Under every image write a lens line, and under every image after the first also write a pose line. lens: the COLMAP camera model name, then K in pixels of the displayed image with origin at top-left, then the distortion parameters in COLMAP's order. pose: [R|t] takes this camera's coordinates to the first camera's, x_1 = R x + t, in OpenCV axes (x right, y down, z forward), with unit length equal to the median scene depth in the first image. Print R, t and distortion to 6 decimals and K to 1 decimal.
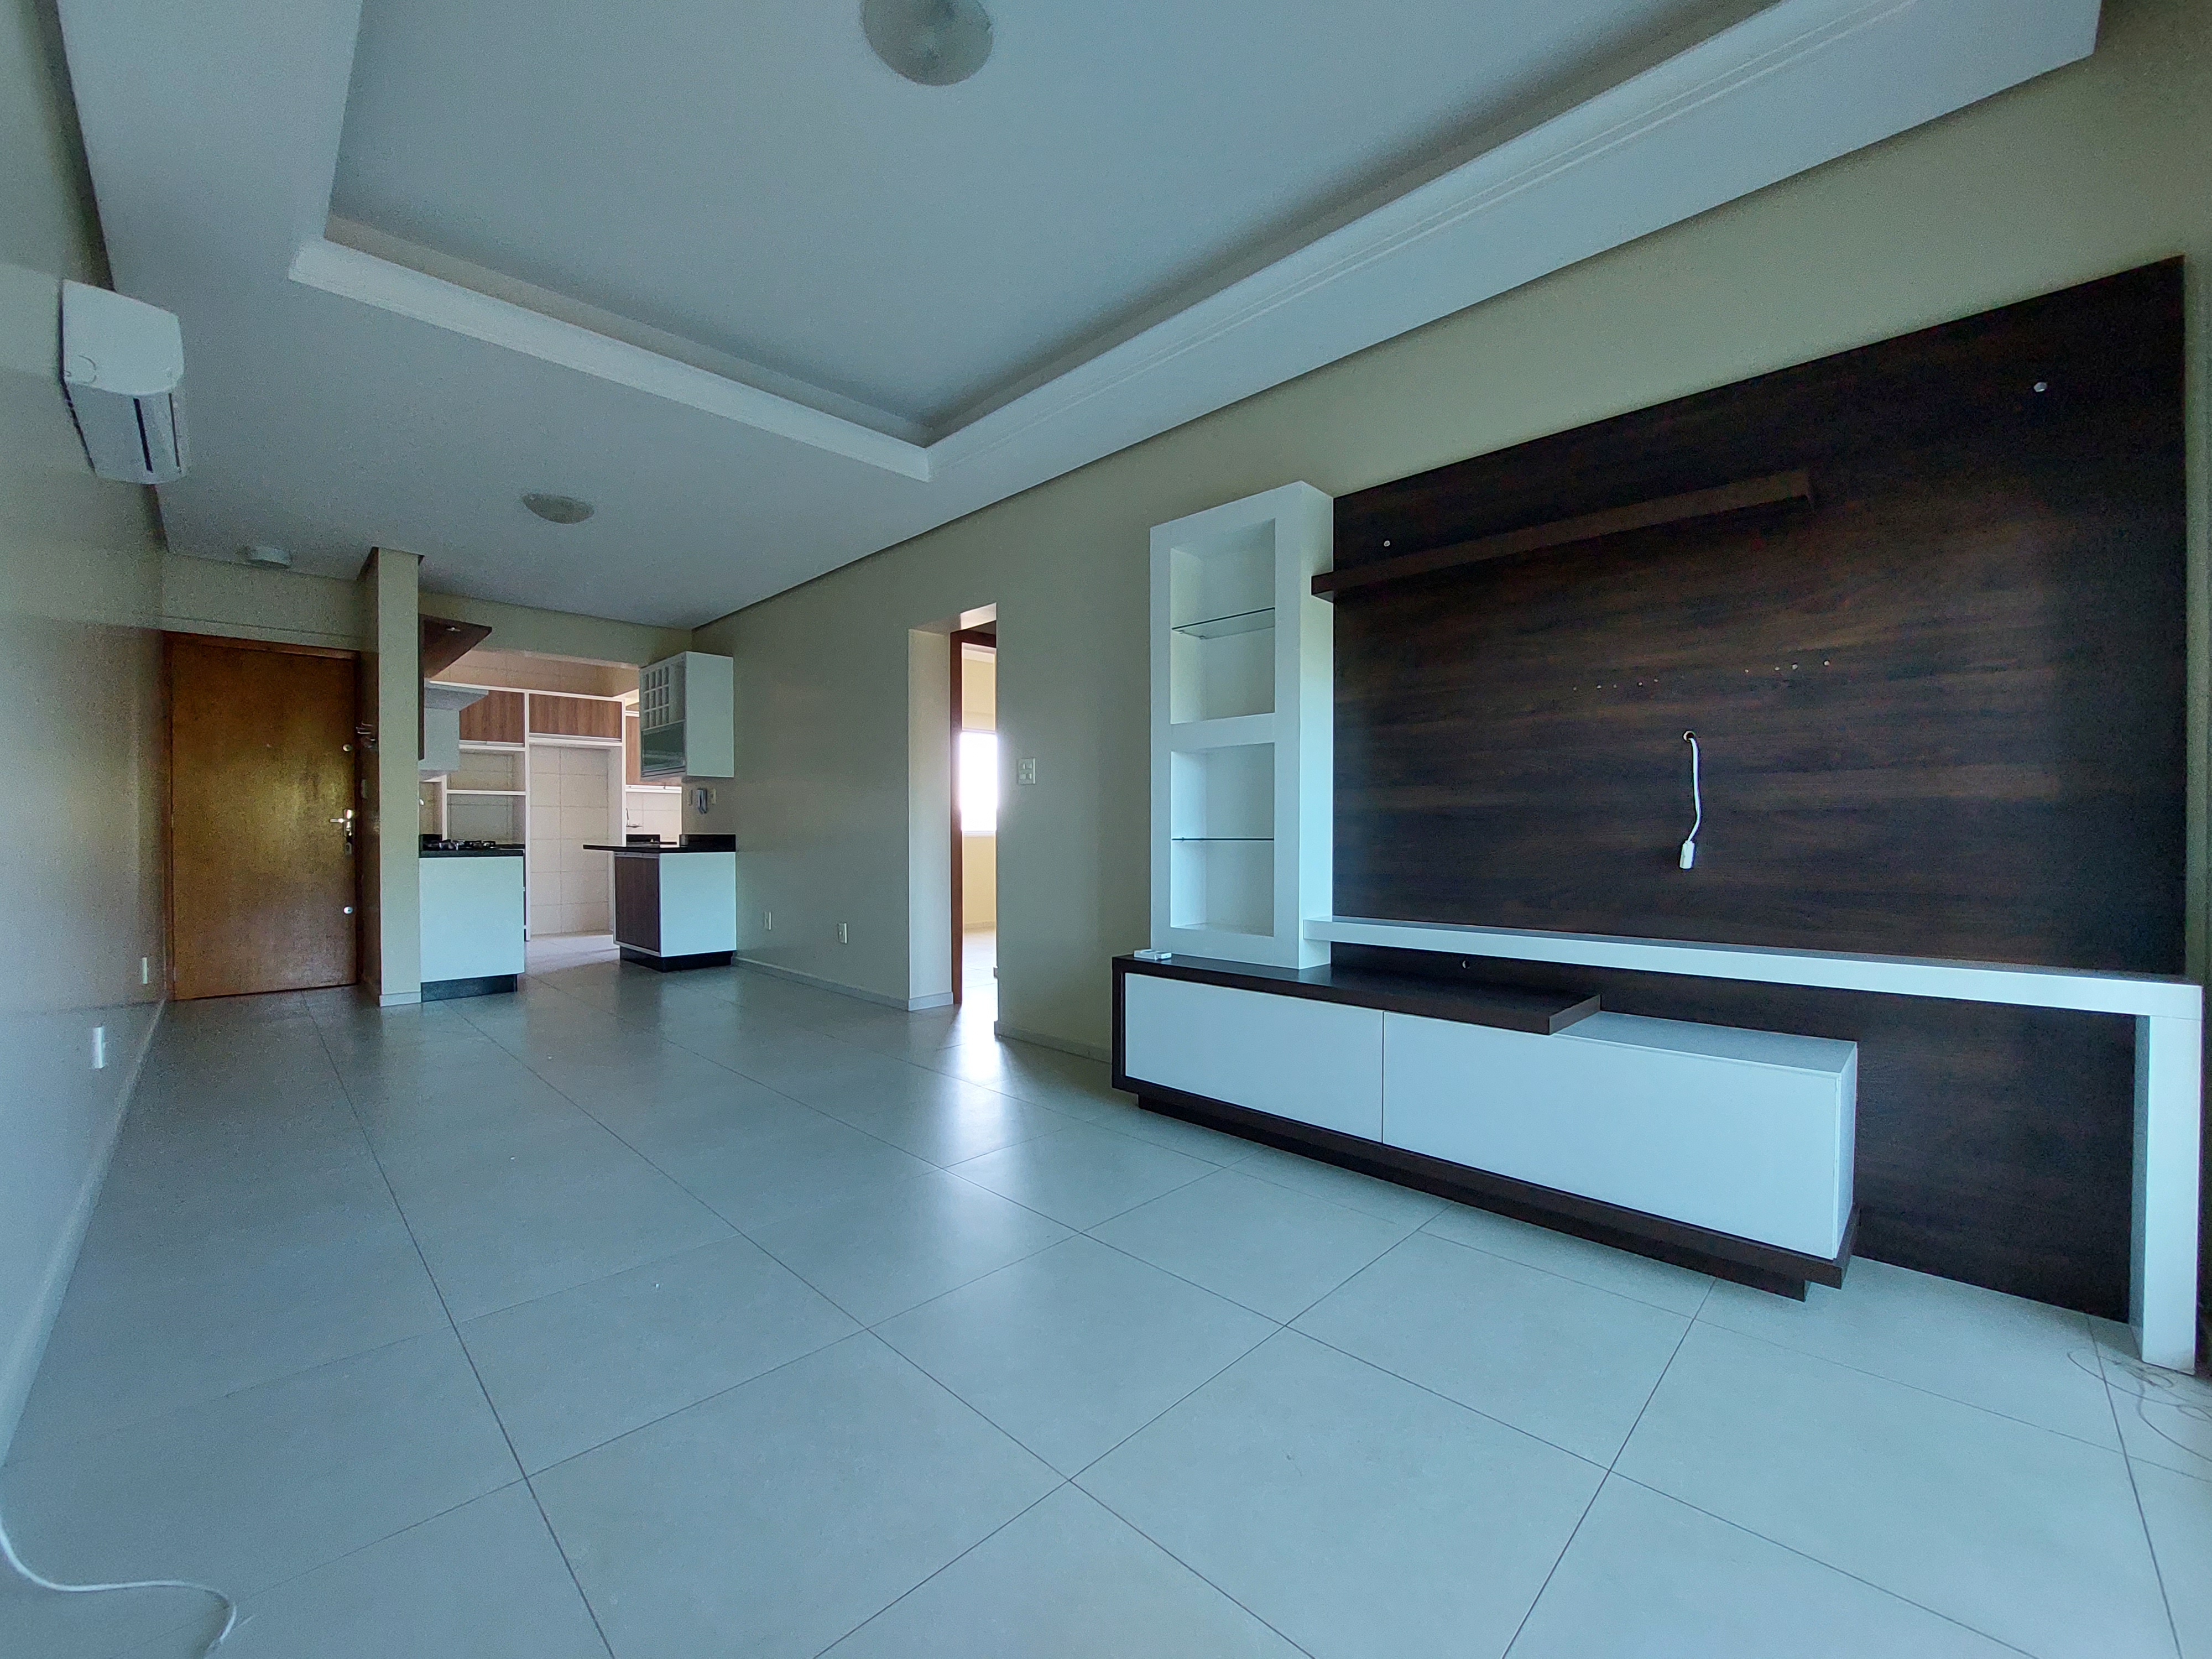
lens RADIAL K [[895.8, 0, 1097.0], [0, 895.8, 834.4], [0, 0, 1]] dist [-0.002019, -0.004422]
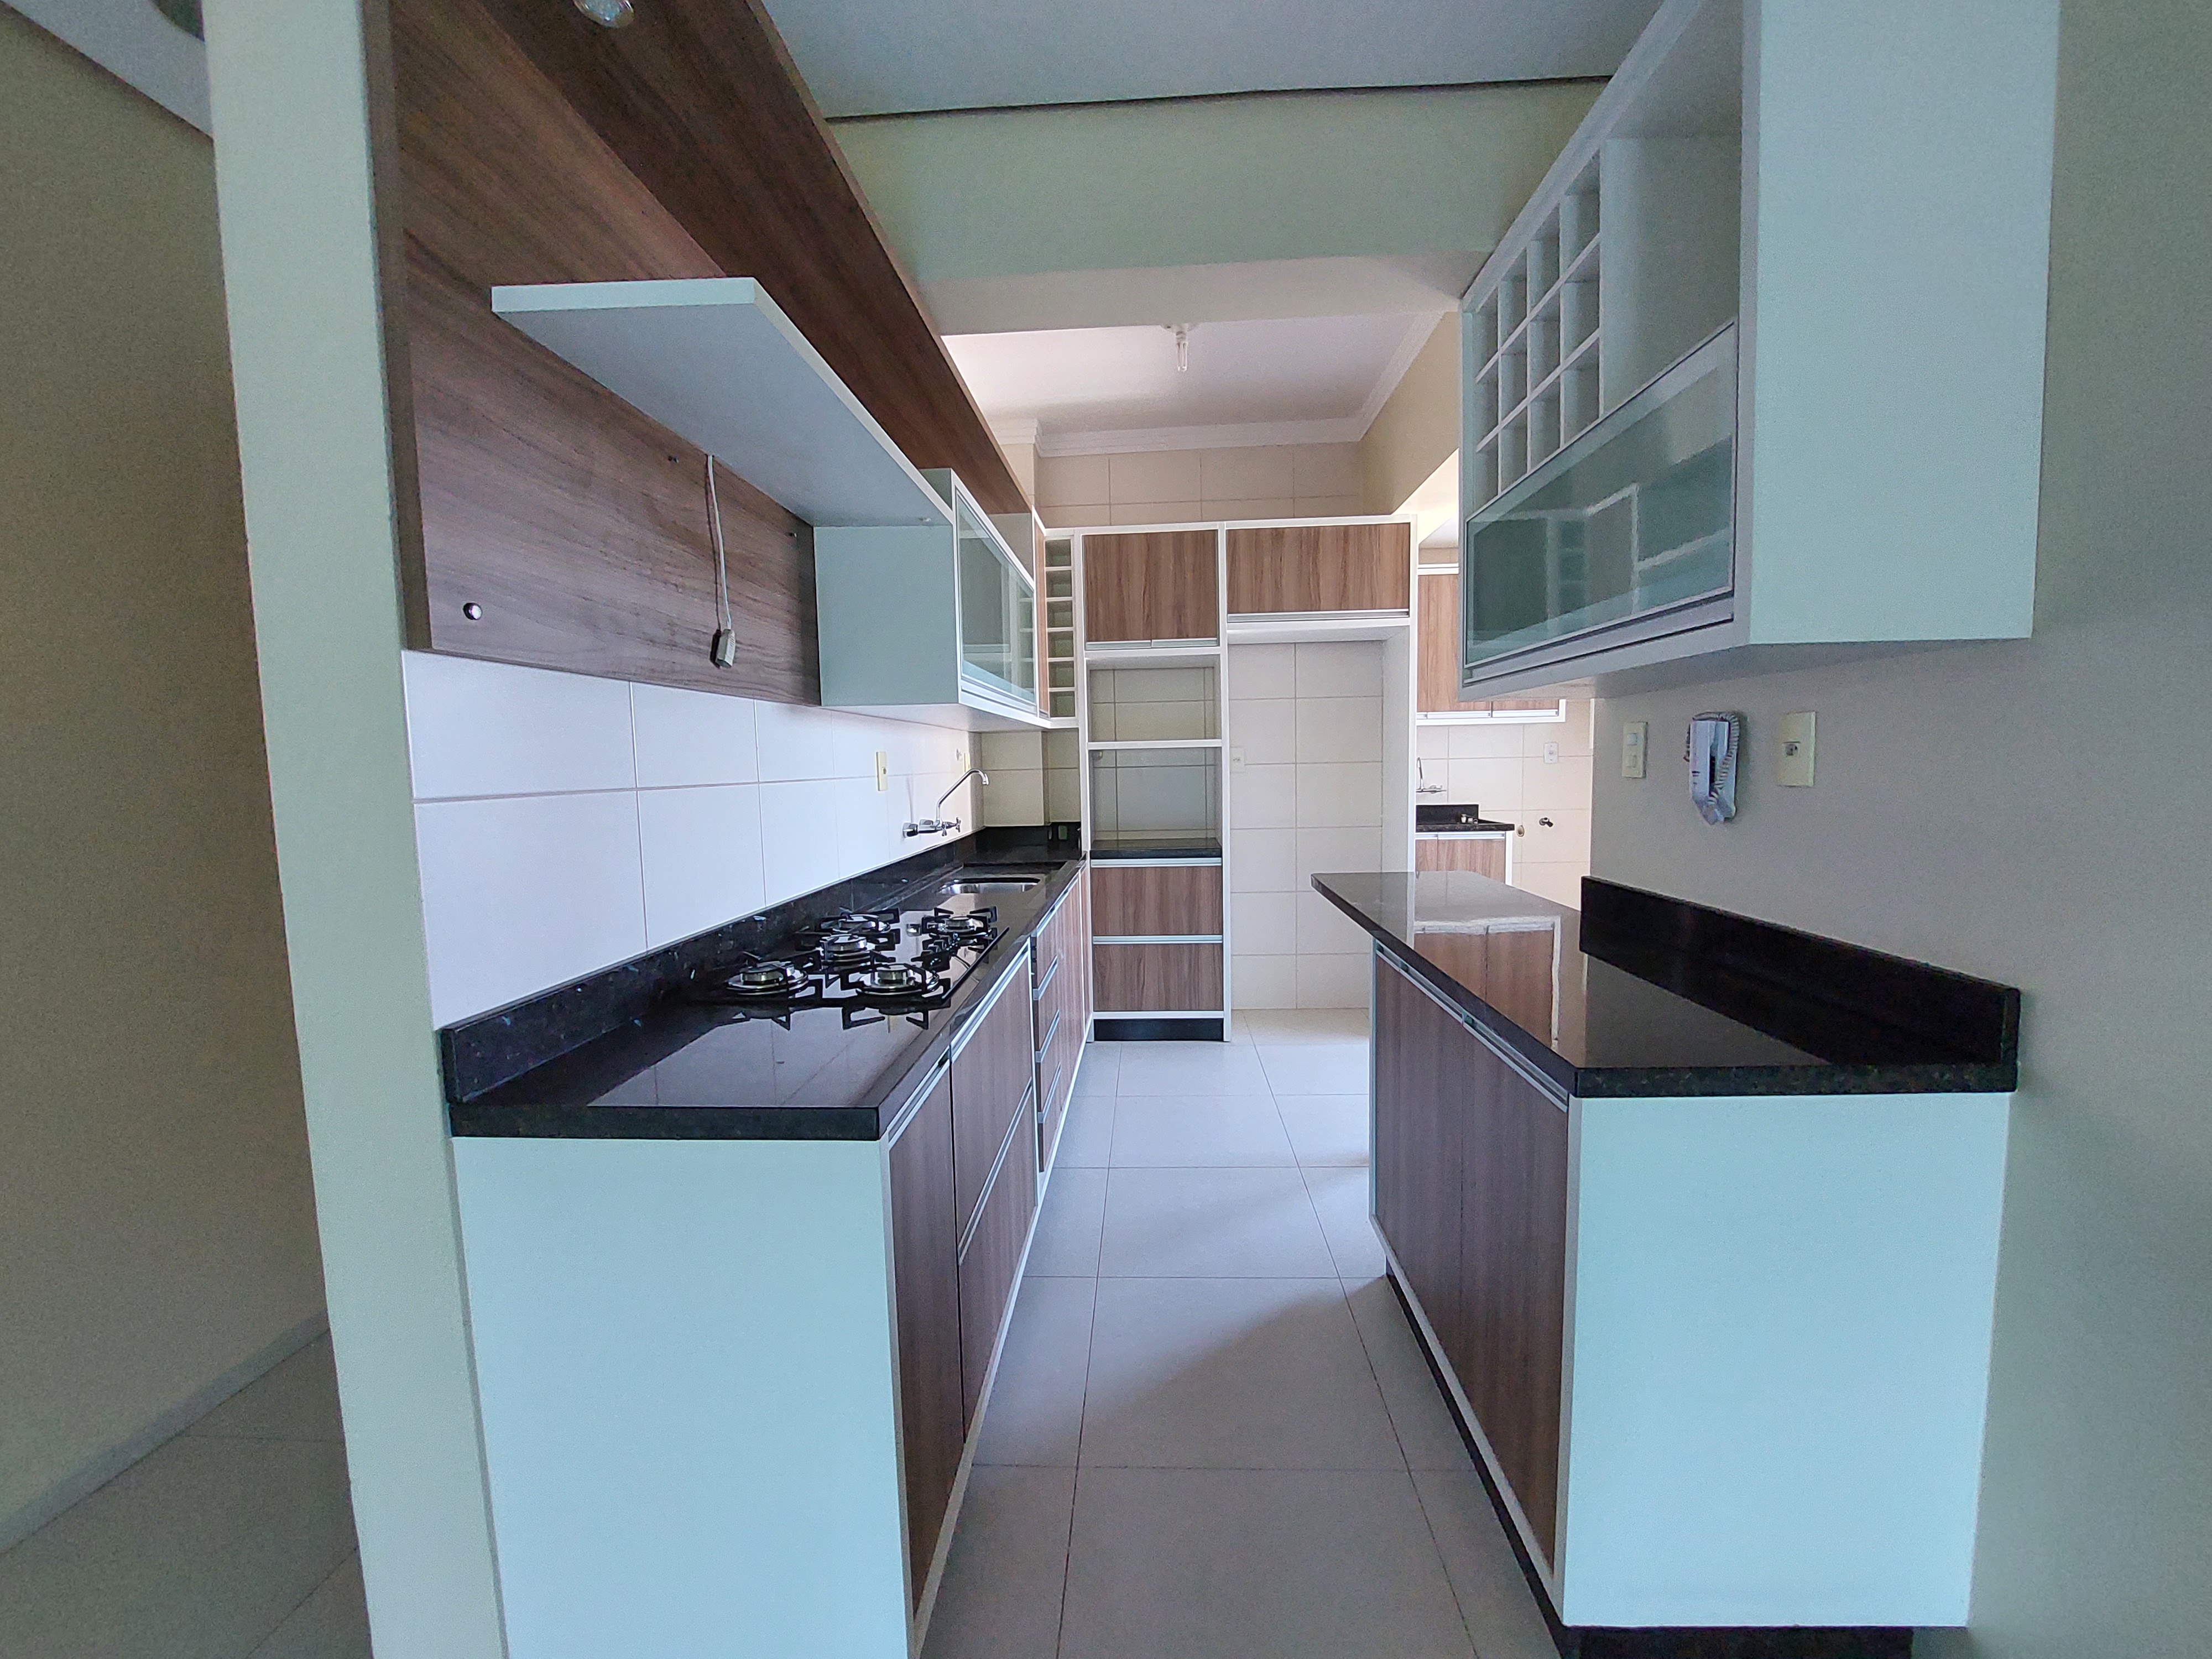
lens RADIAL K [[895.8, 0, 1097.0], [0, 895.8, 834.4], [0, 0, 1]] dist [-0.002019, -0.004422]
pose [[0.678214, 0.049333, -0.733207, -0.325111], [0.015072, 0.996600, 0.080996, -0.036611], [0.734710, -0.065984, 0.675165, 0.616486]]
